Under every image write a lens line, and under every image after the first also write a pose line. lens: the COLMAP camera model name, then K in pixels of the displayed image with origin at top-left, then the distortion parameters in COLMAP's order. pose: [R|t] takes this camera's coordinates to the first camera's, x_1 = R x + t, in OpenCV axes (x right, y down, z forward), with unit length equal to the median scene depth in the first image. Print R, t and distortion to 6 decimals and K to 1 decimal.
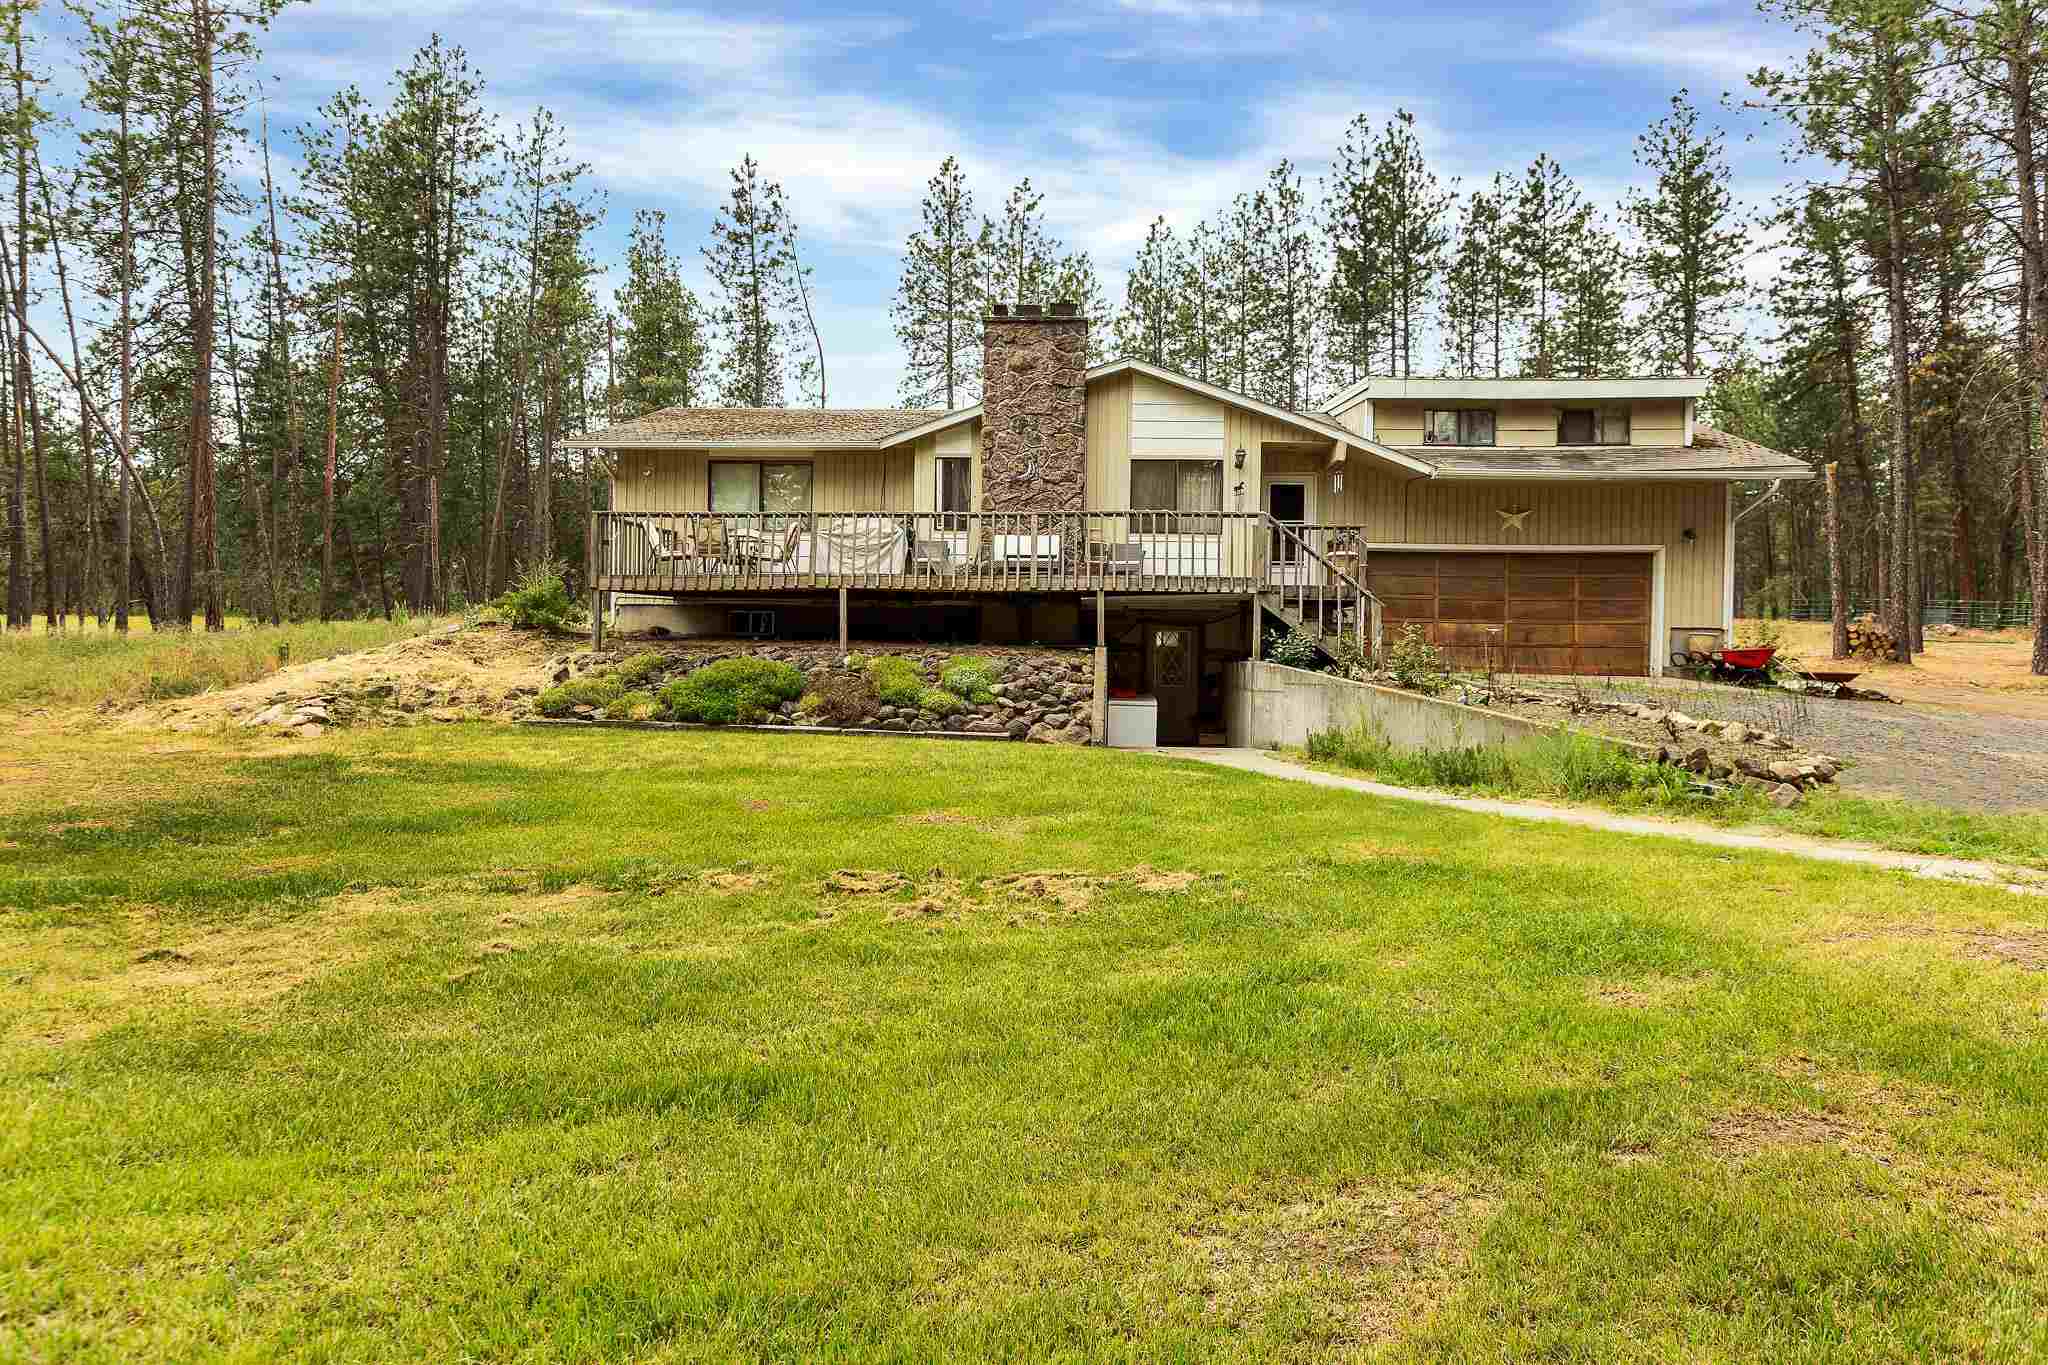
lens RADIAL K [[1159.3, 0, 1024.0], [0, 1159.3, 682.5], [0, 0, 1]] dist [0.000387, 0.000170]
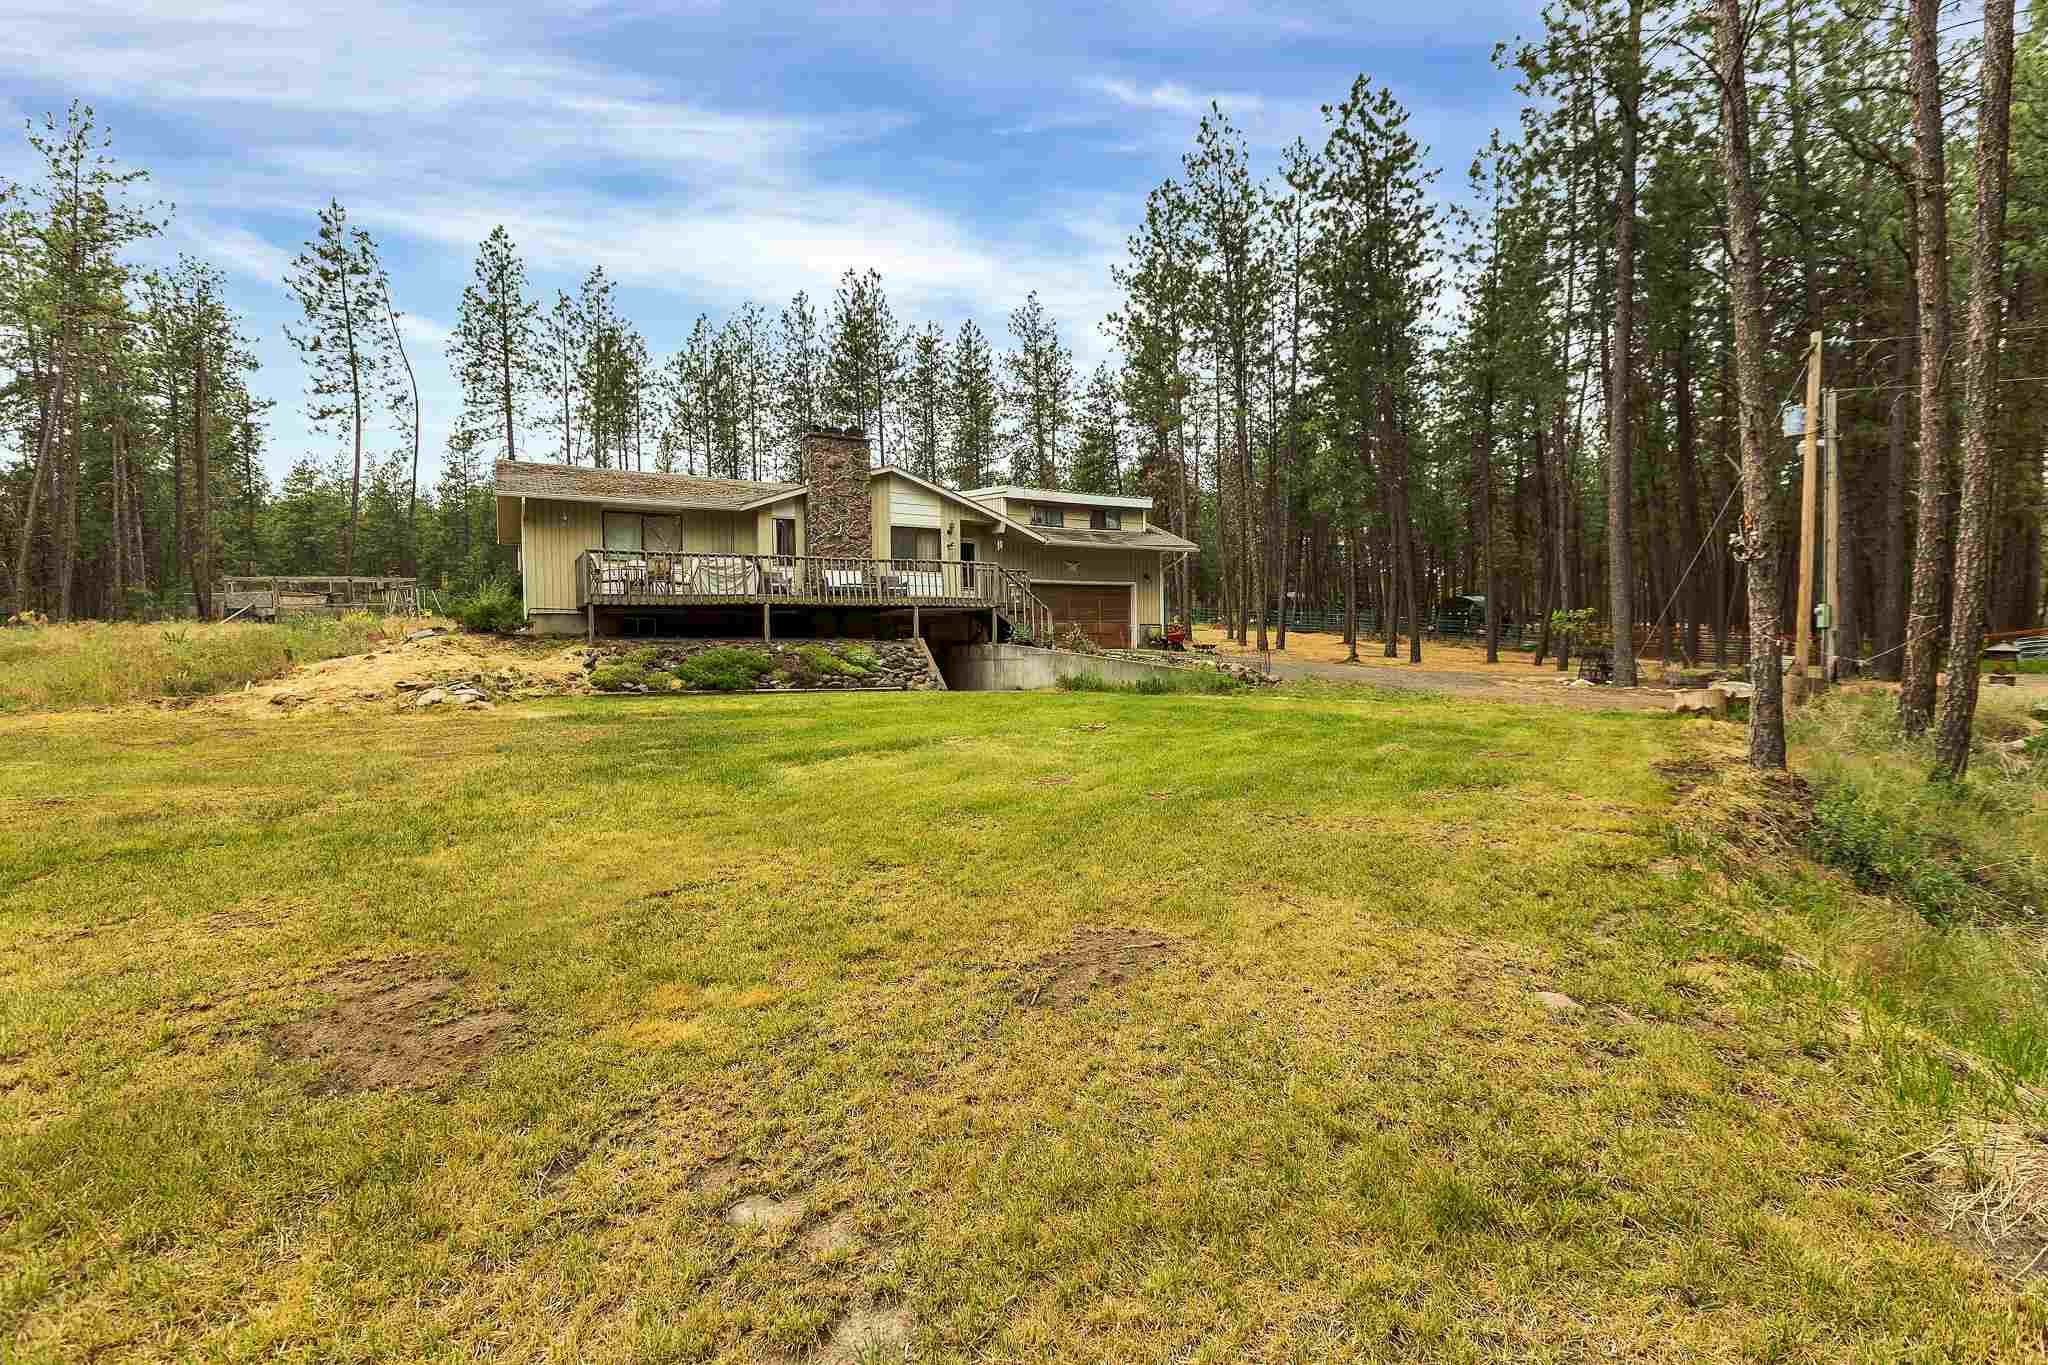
lens RADIAL K [[934.8, 0, 1024.0], [0, 934.8, 682.5], [0, 0, 1]] dist [0.000641, -0.000001]
pose [[0.836595, -0.043593, 0.546085, -0.491462], [0.037273, 0.999048, 0.022652, 0.009203], [-0.546553, 0.001404, 0.837423, -0.230856]]
